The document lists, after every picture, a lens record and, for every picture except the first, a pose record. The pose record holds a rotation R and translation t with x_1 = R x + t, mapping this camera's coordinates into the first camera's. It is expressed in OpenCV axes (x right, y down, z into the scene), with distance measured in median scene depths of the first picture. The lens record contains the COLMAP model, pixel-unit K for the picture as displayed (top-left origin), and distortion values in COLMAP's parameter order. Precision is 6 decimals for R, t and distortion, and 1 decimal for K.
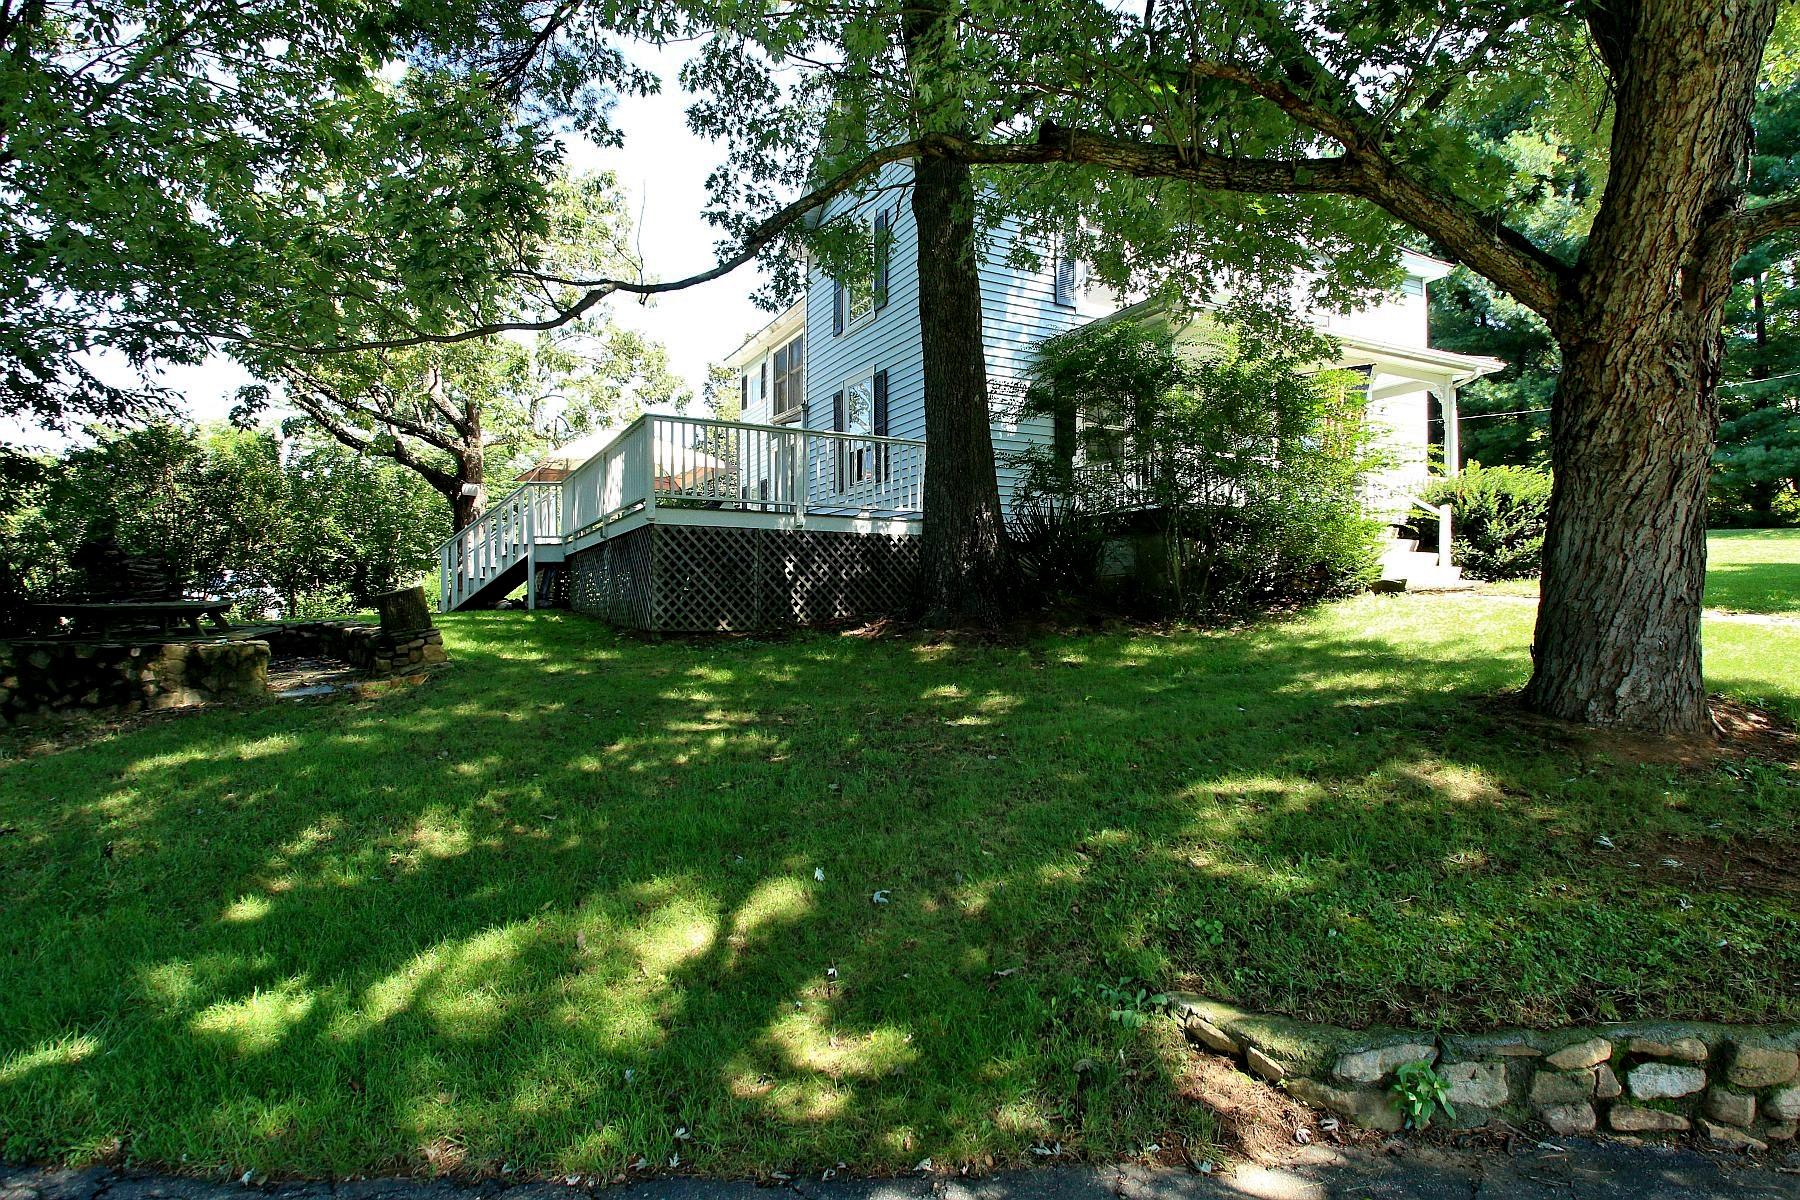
lens RADIAL K [[938.7, 0, 898.6], [0, 938.7, 602.6], [0, 0, 1]] dist [-0.020889, 0.000008]
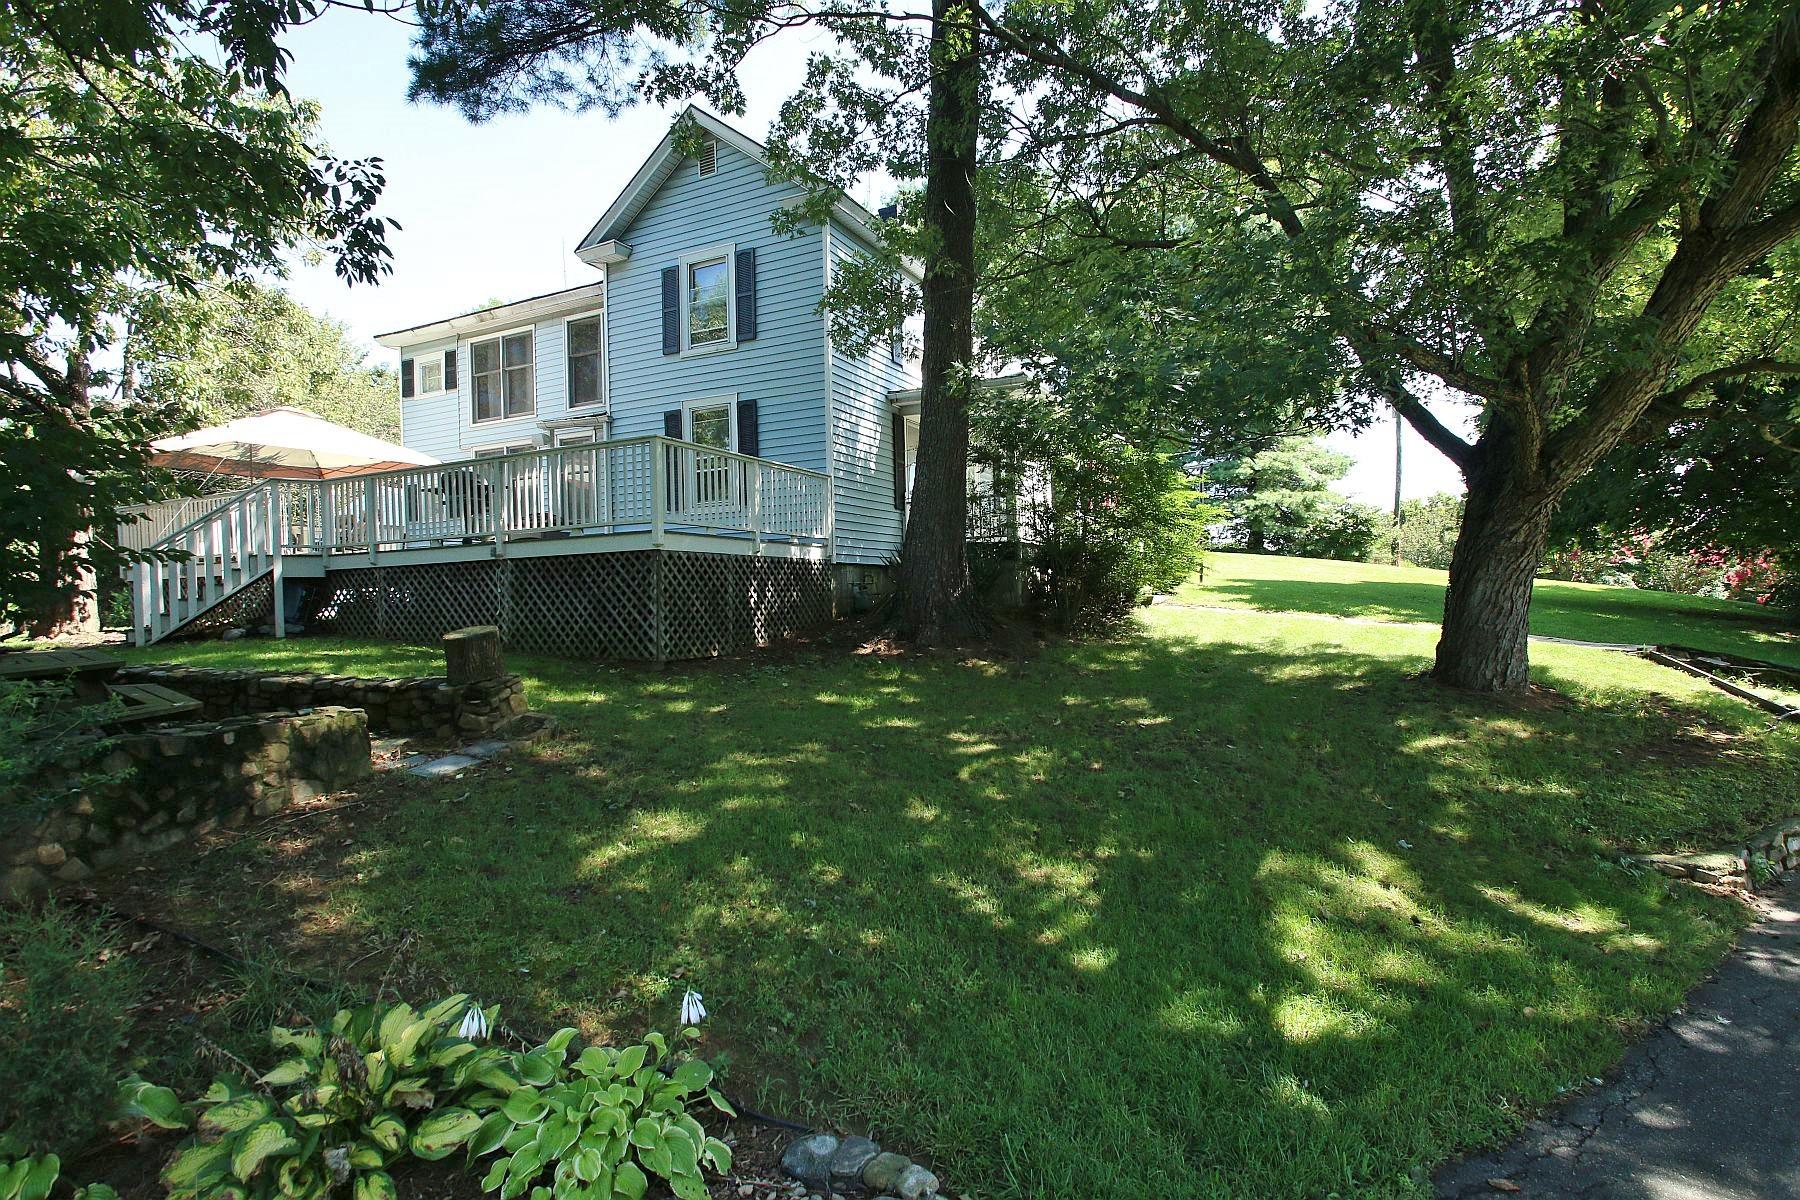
lens RADIAL K [[875.3, 0, 900.7], [0, 875.3, 599.7], [0, 0, 1]] dist [0.006177, -0.013977]
pose [[0.817144, -0.013804, 0.576268, -0.575627], [0.010482, 0.999904, 0.009088, -0.037839], [-0.576338, -0.001386, 0.817210, 0.121865]]
